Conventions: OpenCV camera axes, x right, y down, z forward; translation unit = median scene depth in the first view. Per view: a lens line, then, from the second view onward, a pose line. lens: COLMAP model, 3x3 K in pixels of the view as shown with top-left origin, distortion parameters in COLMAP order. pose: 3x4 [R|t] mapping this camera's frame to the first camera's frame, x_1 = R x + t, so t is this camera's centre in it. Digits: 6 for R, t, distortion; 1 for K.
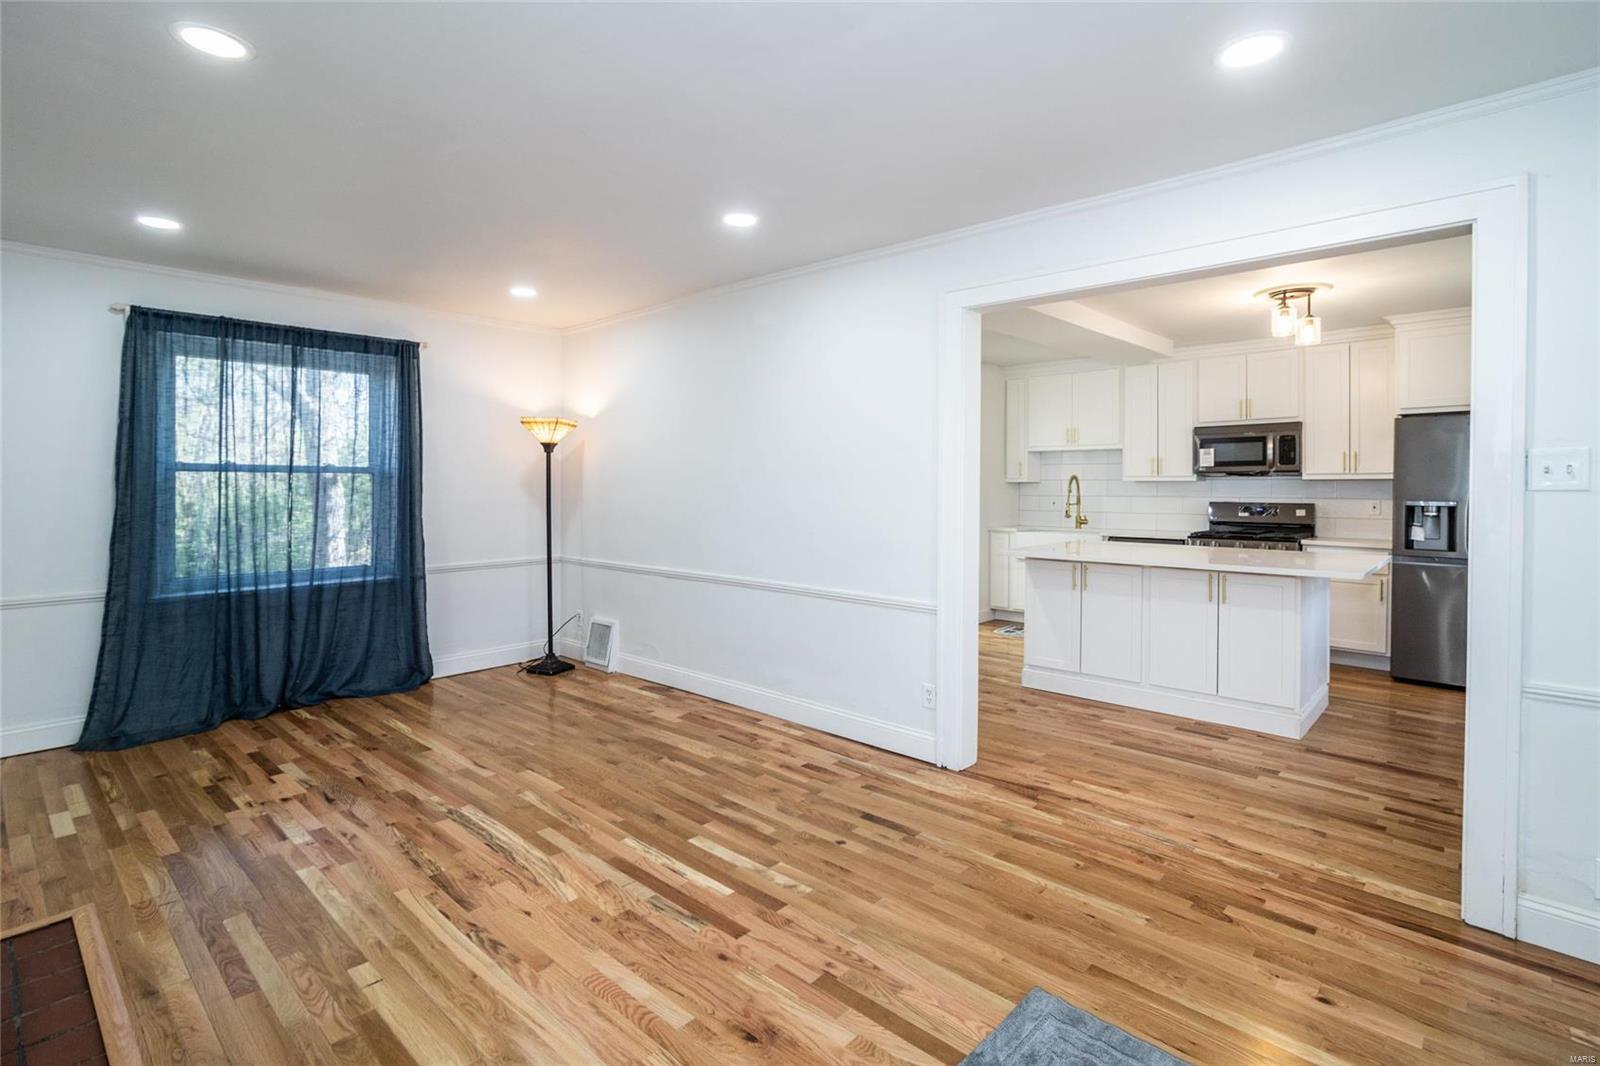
lens RADIAL K [[759.7, 0, 814.4], [0, 759.7, 489.4], [0, 0, 1]] dist [-0.001720, -0.000784]
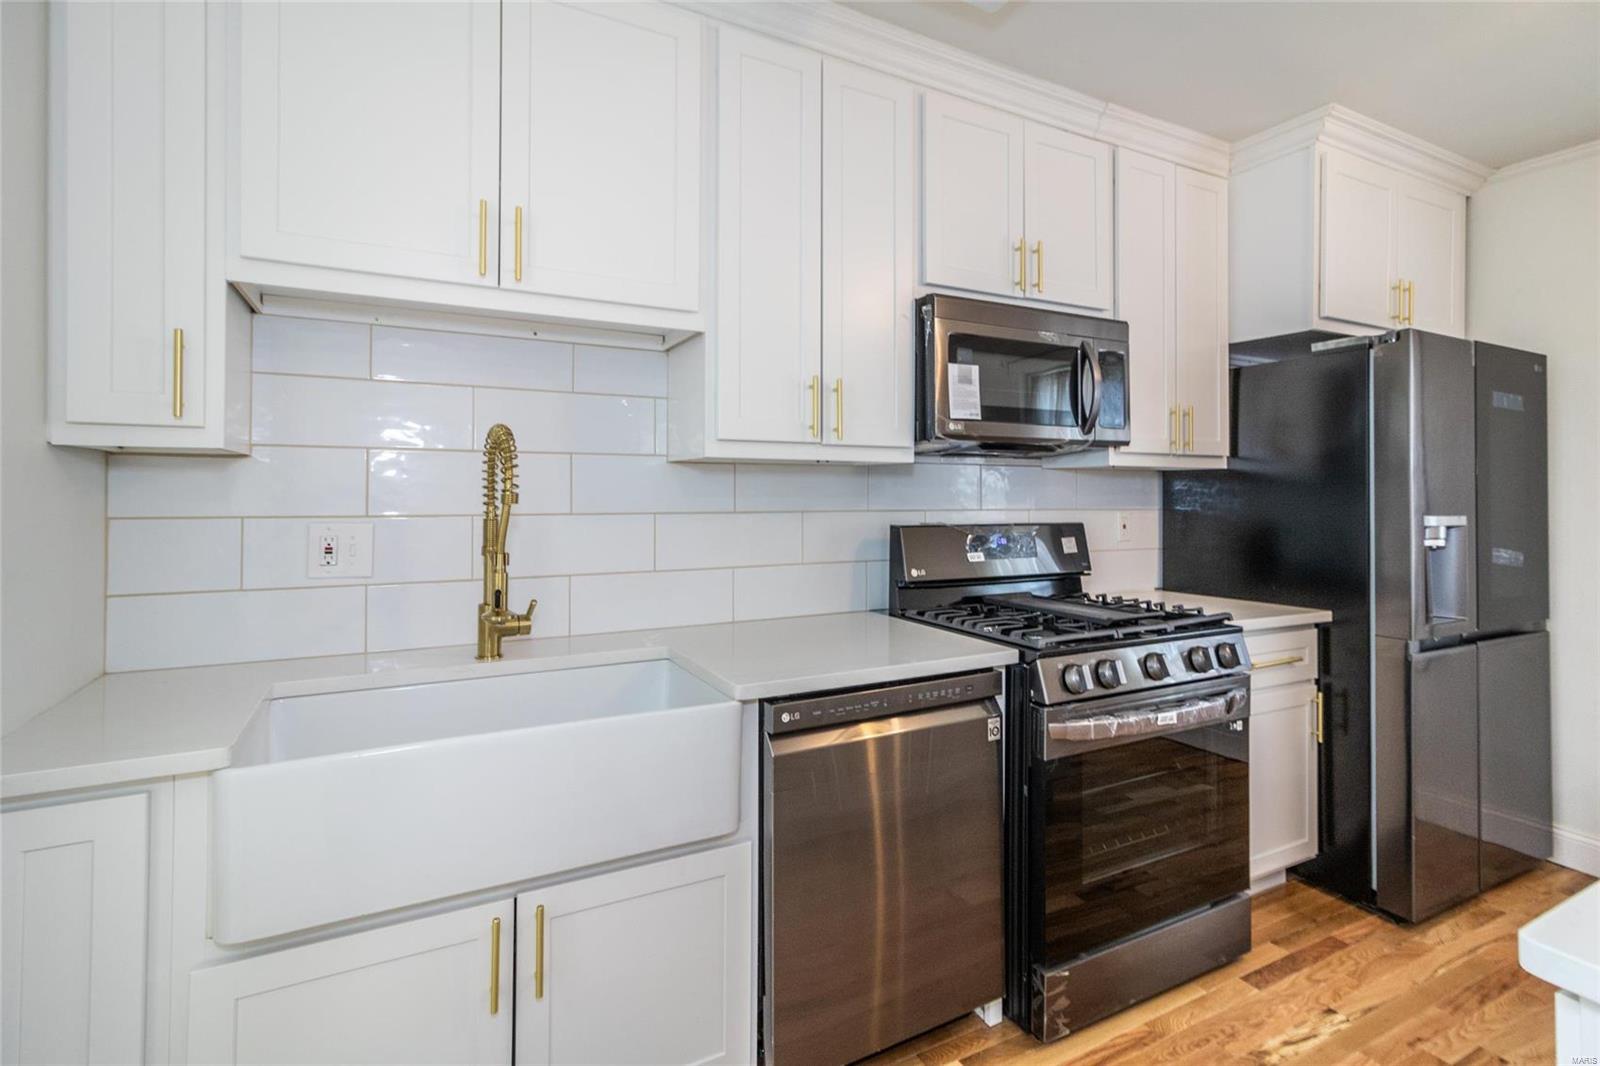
lens RADIAL K [[774.7, 0, 812.2], [0, 774.7, 476.0], [0, 0, 1]] dist [-0.003989, 0.000431]
pose [[0.333614, 0.015198, 0.942587, 0.189063], [-0.002427, 0.999881, -0.015263, -0.000508], [-0.942707, 0.002804, 0.333611, 0.990087]]
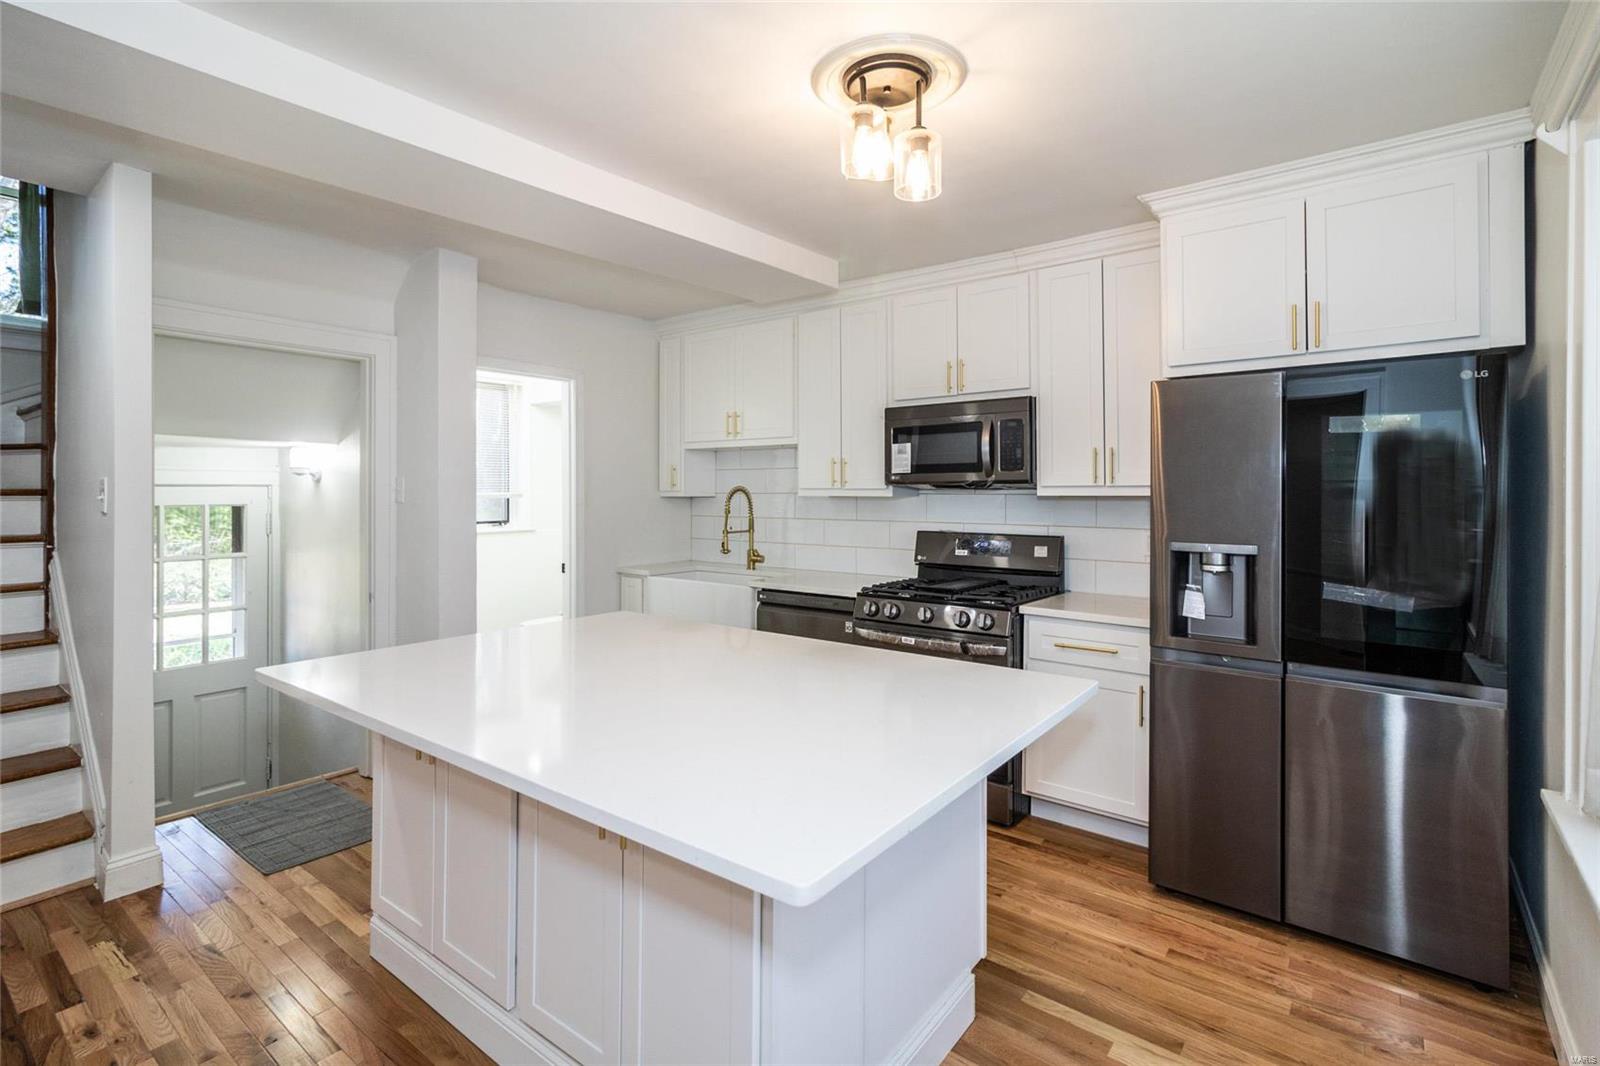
lens RADIAL K [[759.7, 0, 814.4], [0, 759.7, 489.4], [0, 0, 1]] dist [-0.001720, -0.000784]
pose [[0.995690, -0.001445, 0.092735, 0.408757], [0.001989, 0.999981, -0.005772, -0.014632], [-0.092725, 0.005932, 0.995674, 0.425348]]
